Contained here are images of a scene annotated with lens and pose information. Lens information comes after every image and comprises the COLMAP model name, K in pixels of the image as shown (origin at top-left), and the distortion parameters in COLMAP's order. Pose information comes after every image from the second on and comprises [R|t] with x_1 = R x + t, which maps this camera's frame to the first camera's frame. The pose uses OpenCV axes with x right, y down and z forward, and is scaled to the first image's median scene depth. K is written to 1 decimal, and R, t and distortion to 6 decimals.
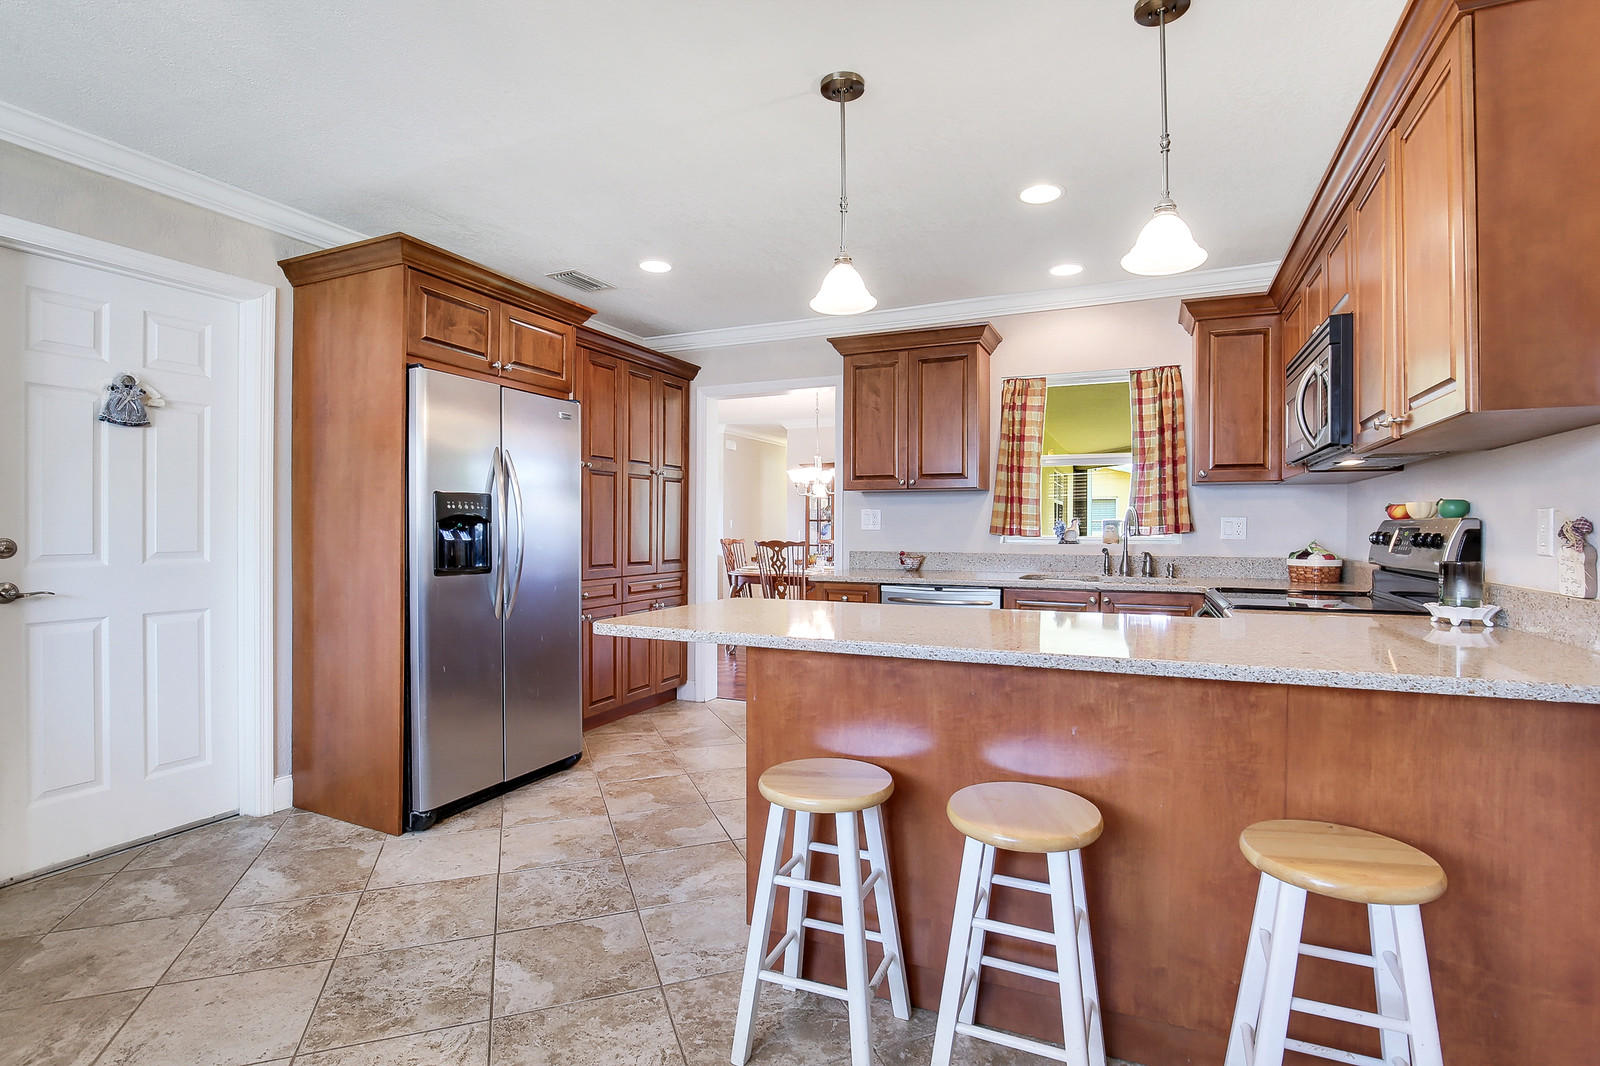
lens RADIAL K [[755.5, 0, 800.0], [0, 755.5, 533.0], [0, 0, 1]] dist [-0.000794, -0.000310]
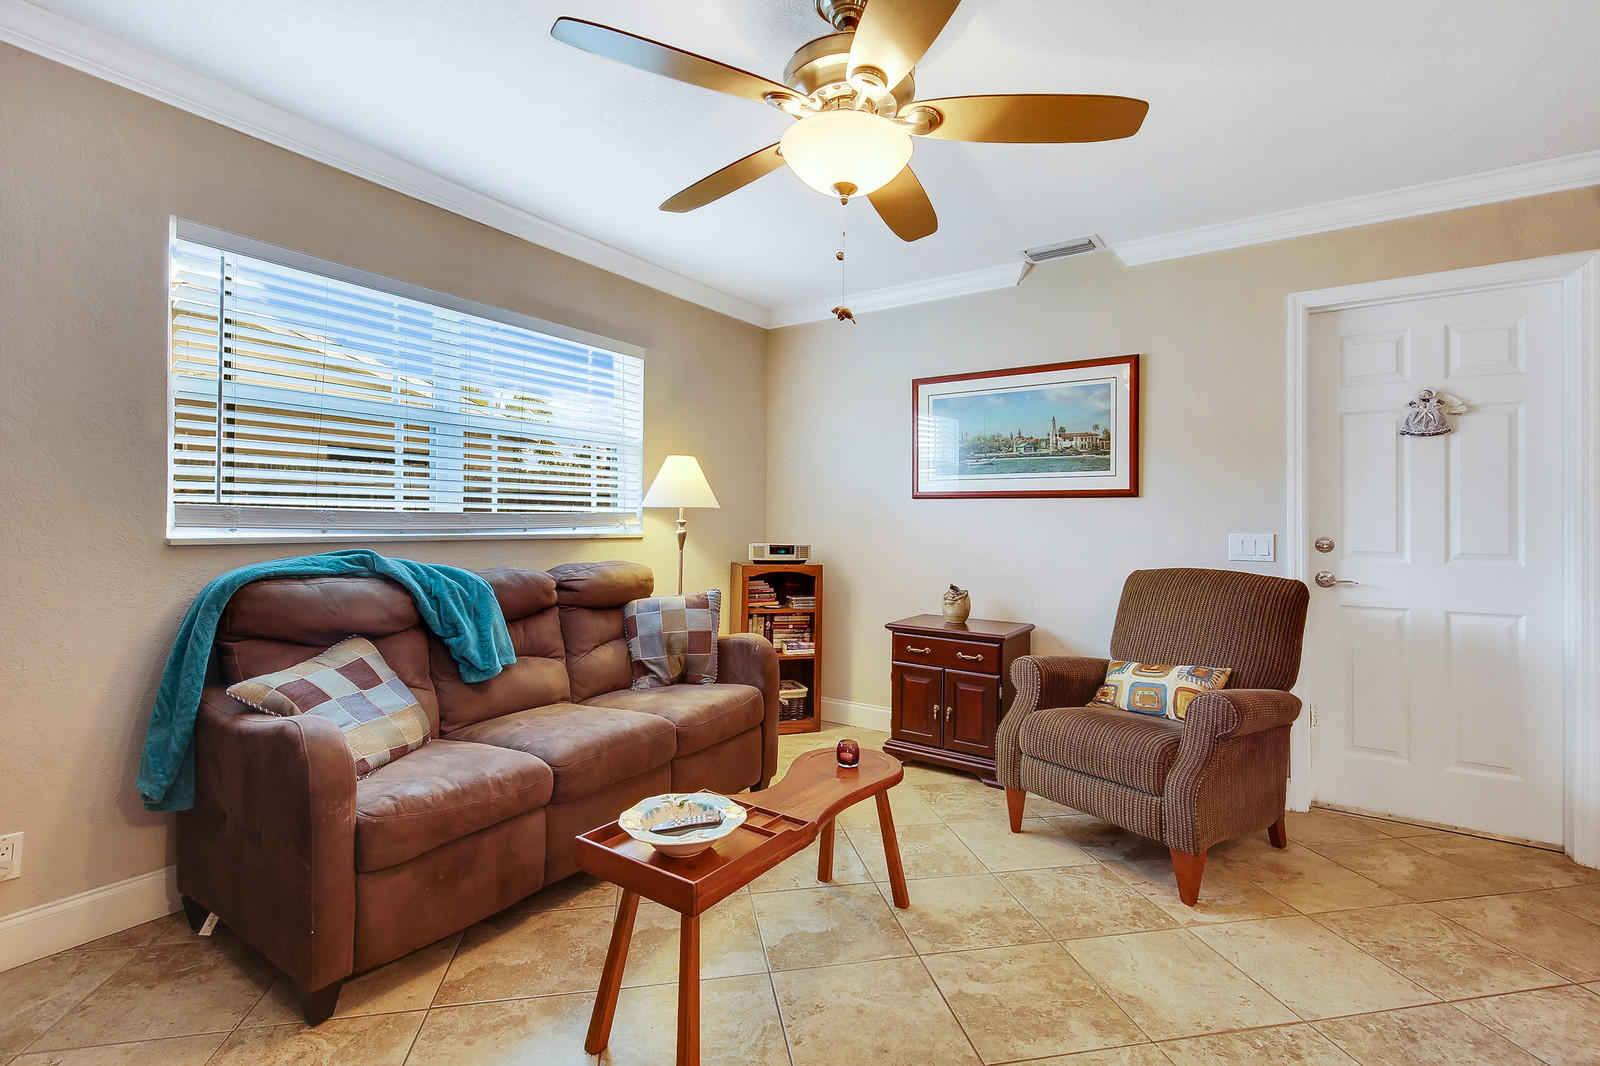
lens RADIAL K [[731.6, 0, 795.0], [0, 731.6, 517.4], [0, 0, 1]] dist [-0.001020, -0.000263]
pose [[-0.143340, -0.011102, -0.989611, 0.308083], [-0.015546, 0.999839, -0.008965, -0.001253], [0.989551, 0.014099, -0.143490, 0.277094]]
